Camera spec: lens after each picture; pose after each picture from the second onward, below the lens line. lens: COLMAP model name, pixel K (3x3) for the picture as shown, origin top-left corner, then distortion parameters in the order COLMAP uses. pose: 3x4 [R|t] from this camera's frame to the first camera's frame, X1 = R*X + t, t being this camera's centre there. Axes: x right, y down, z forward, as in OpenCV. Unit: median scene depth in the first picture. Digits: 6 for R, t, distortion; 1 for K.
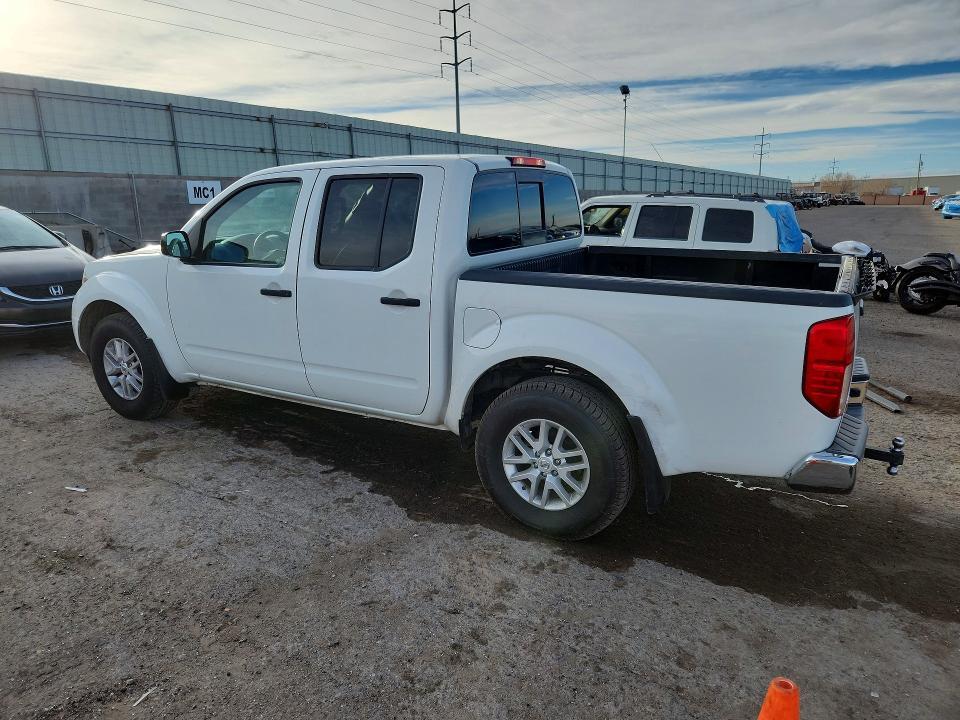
lens RADIAL K [[663.2, 0, 473.4], [0, 663.2, 359.2], [0, 0, 1]] dist [0.025470, -0.005544]
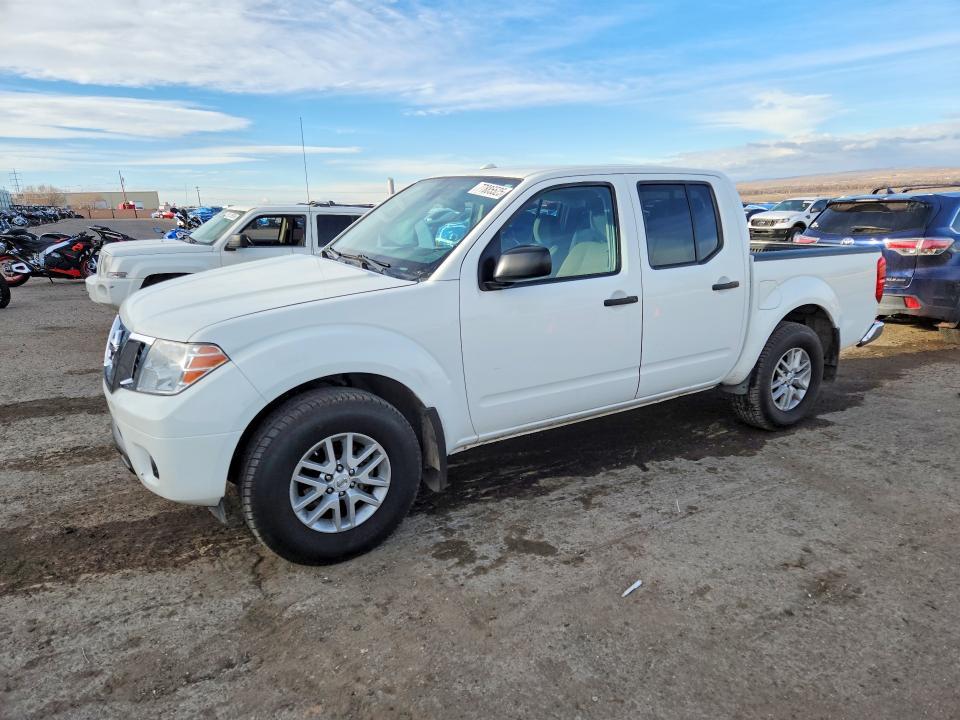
lens RADIAL K [[663.2, 0, 473.4], [0, 663.2, 359.2], [0, 0, 1]] dist [0.025470, -0.005544]
pose [[0.445159, -0.204575, 0.871770, -1.092825], [0.221812, 0.968404, 0.113986, -0.154156], [-0.867544, 0.142627, 0.476471, 0.654760]]
